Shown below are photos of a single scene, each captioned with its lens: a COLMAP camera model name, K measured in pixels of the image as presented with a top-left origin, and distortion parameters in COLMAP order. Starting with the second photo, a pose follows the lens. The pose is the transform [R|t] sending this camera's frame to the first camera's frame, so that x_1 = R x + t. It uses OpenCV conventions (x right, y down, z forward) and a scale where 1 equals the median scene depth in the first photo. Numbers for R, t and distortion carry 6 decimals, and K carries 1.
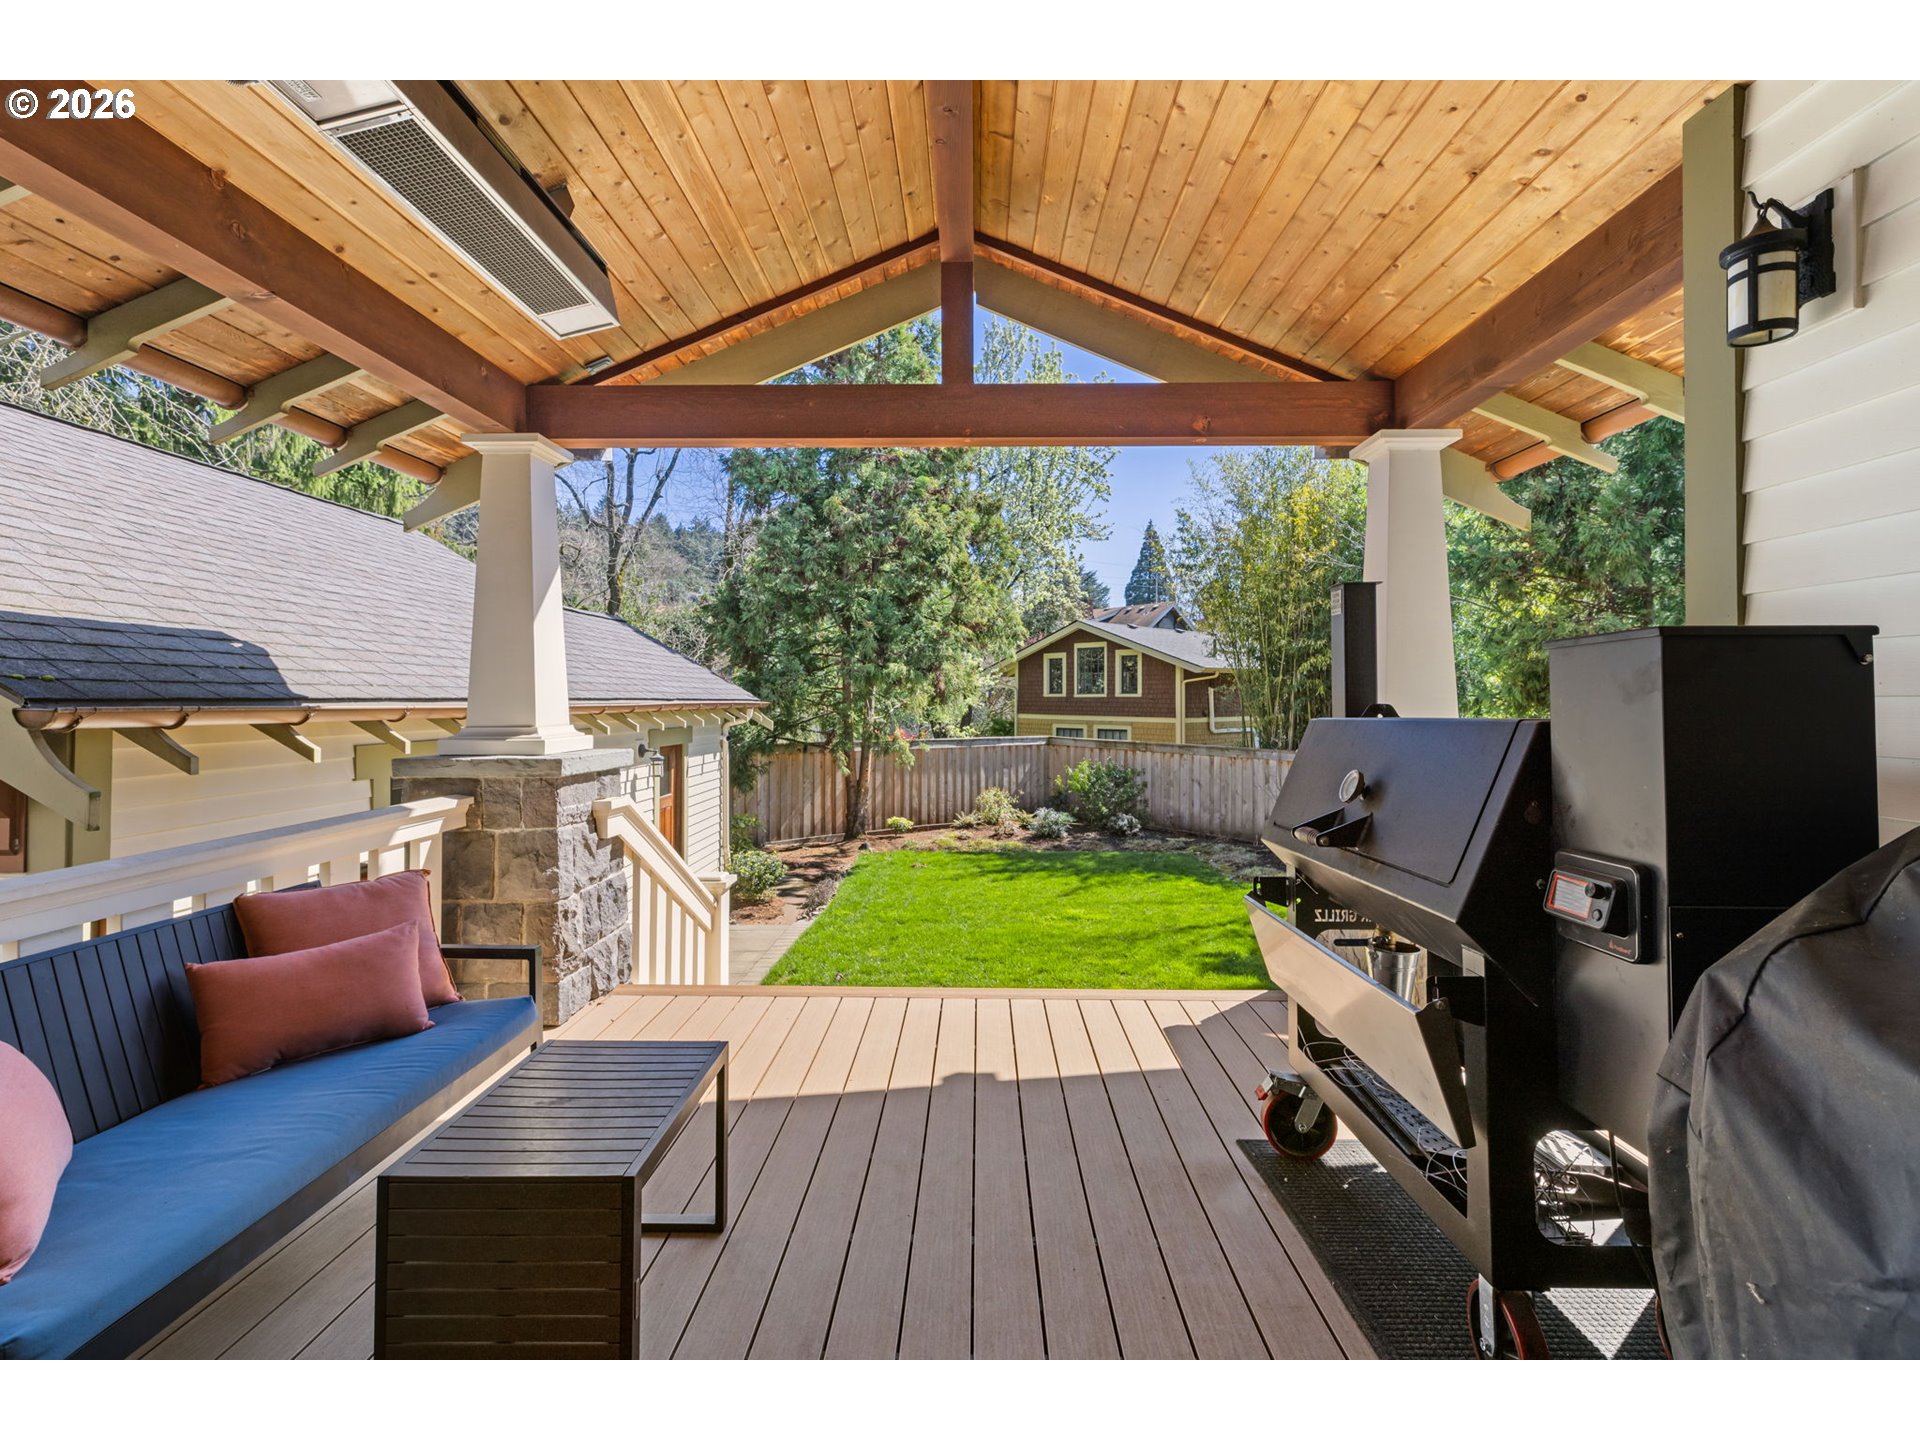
lens RADIAL K [[934.5, 0, 959.2], [0, 934.5, 684.1], [0, 0, 1]] dist [0.000007, -0.000030]
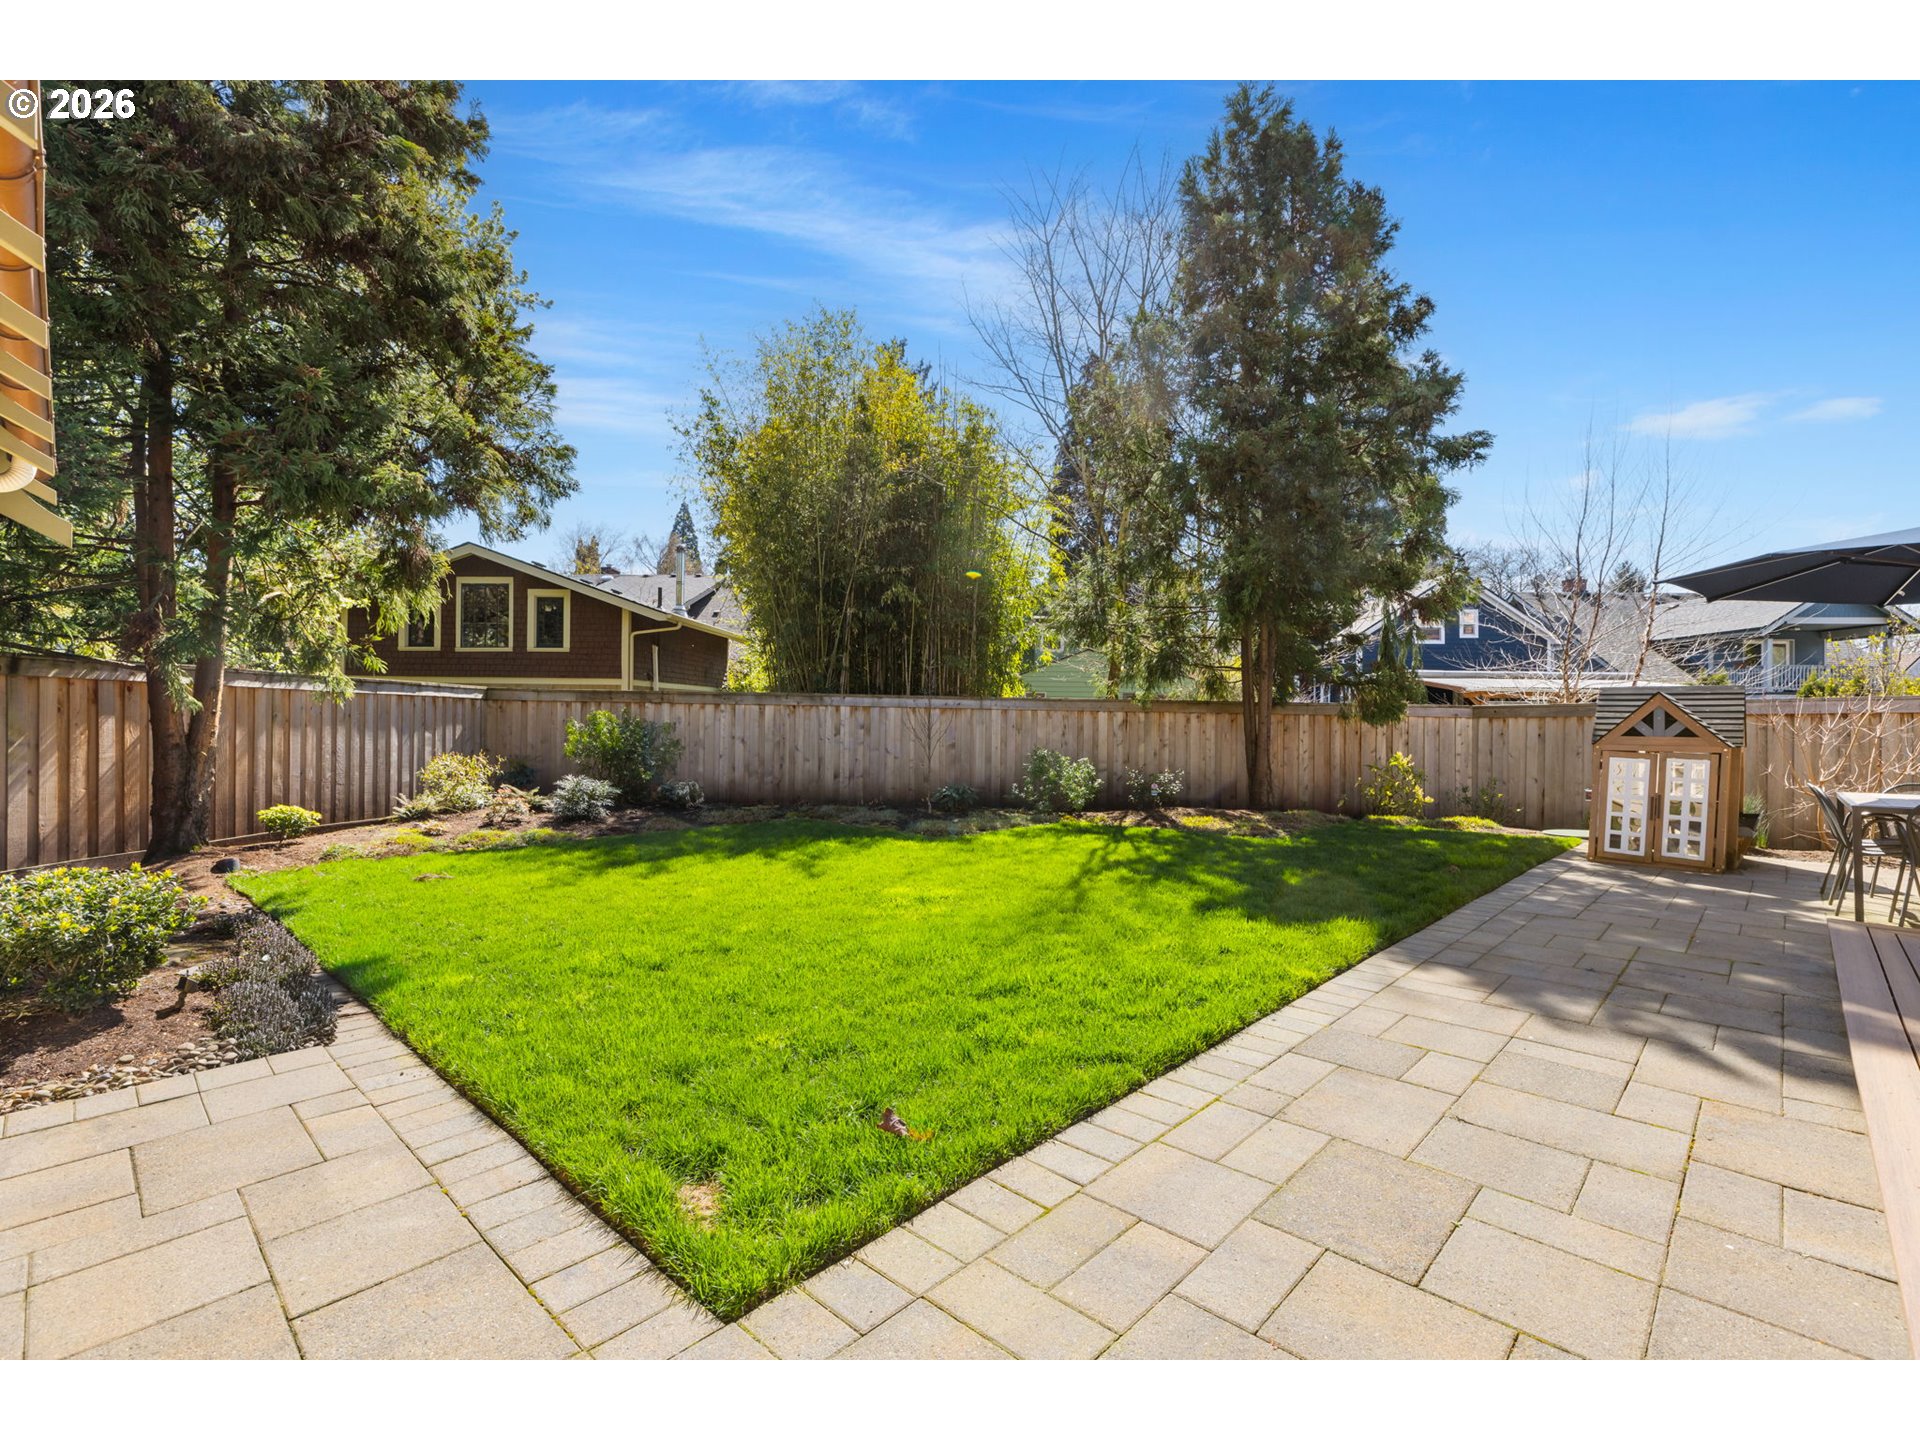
lens RADIAL K [[869.7, 0, 984.7], [0, 869.7, 719.7], [0, 0, 1]] dist [0.000463, 0.000314]
pose [[0.672358, 0.001423, 0.740225, -0.151433], [-0.018582, 0.999715, 0.014956, 0.074945], [-0.739993, -0.023811, 0.672193, 0.363248]]
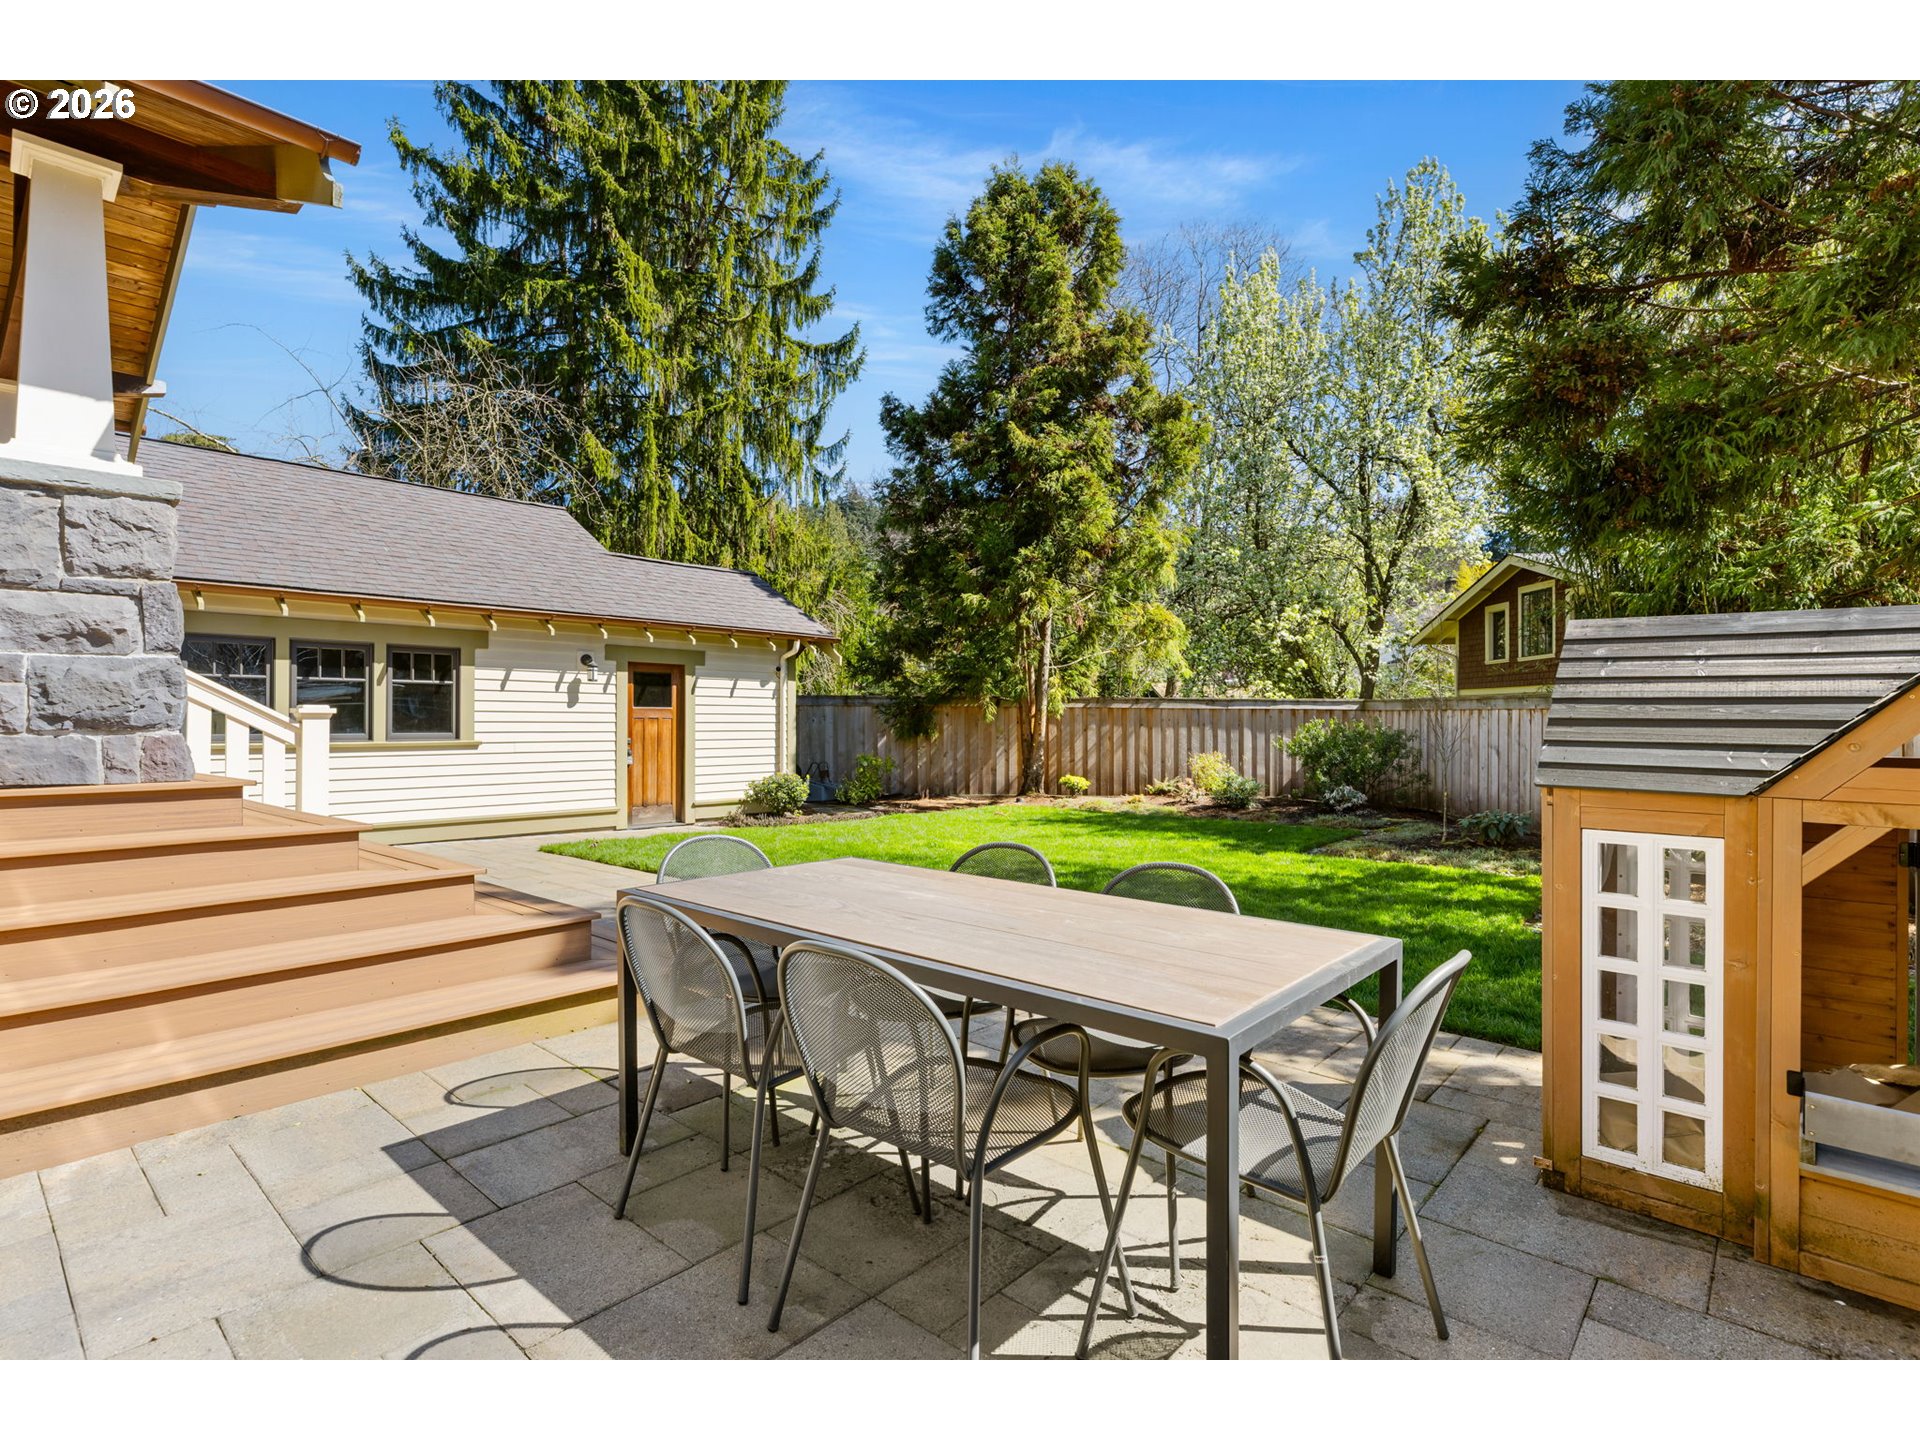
lens RADIAL K [[919.1, 0, 960.0], [0, 919.1, 720.0], [0, 0, 1]] dist [0.001035, 0.000130]
pose [[0.748468, -0.002614, -0.663166, 0.413989], [0.011919, 0.999884, 0.009511, 0.073012], [0.663064, -0.015023, 0.748412, 0.245915]]
